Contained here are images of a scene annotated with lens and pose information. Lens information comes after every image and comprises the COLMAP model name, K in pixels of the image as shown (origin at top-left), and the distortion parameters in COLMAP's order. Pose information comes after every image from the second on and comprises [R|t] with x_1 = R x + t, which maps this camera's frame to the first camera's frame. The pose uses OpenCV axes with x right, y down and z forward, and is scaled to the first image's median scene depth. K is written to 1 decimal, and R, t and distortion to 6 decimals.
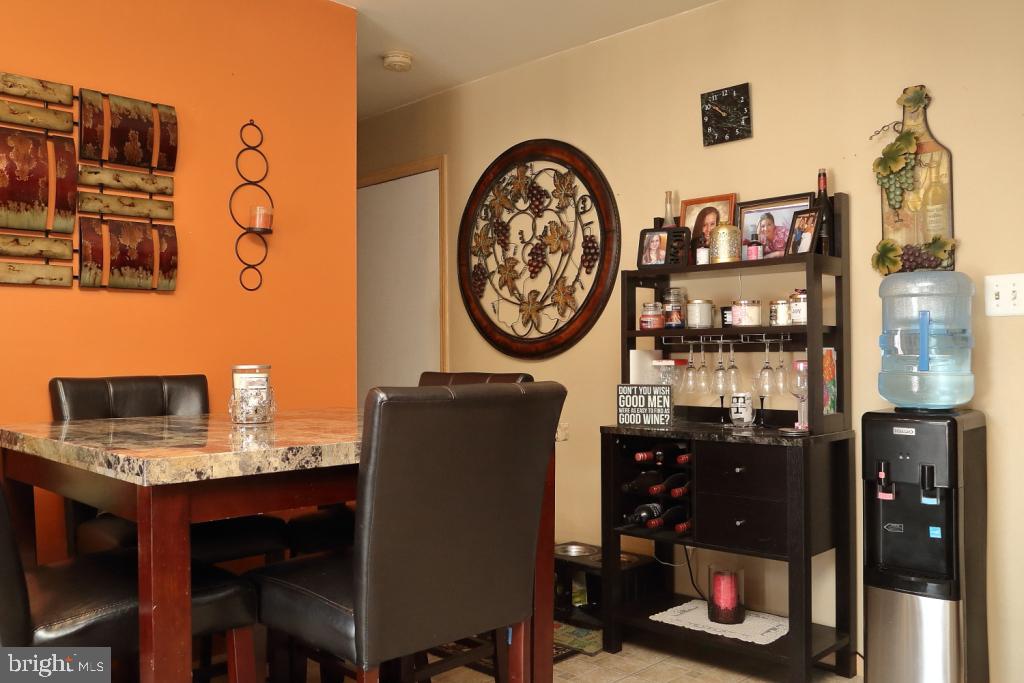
lens RADIAL K [[845.6, 0, 512.0], [0, 845.6, 341.5], [0, 0, 1]] dist [-0.005905, -0.002386]
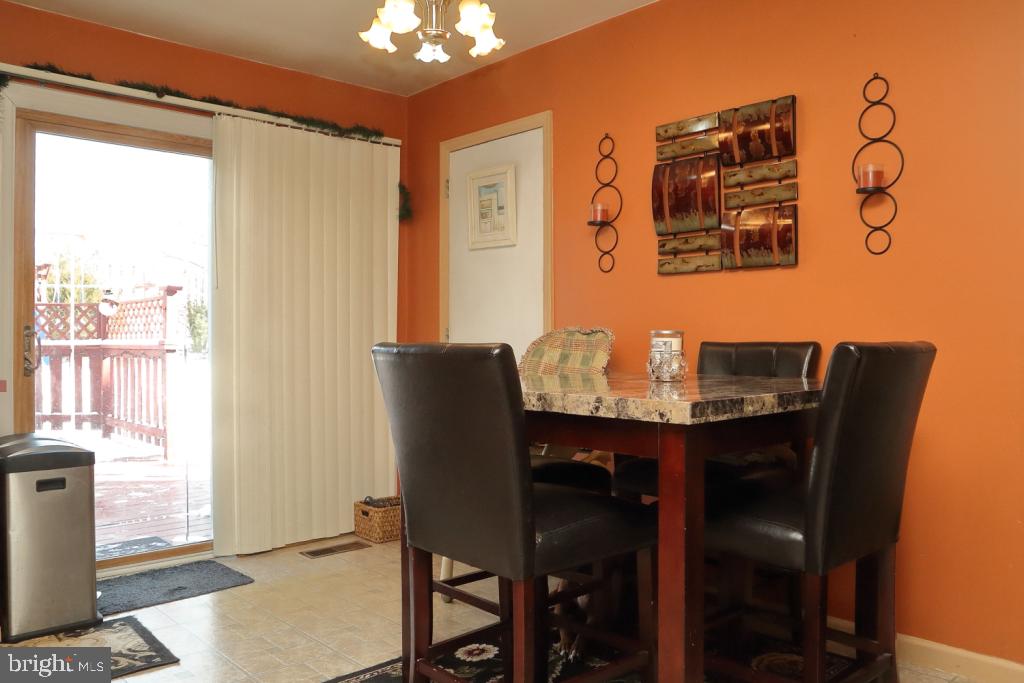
lens RADIAL K [[840.7, 0, 512.0], [0, 840.7, 341.5], [0, 0, 1]] dist [0.001629, 0.000746]
pose [[-0.008686, 0.015361, -0.999844, 0.724747], [0.023567, 0.999607, 0.015152, 0.015582], [0.999685, -0.023432, -0.009044, 0.672665]]
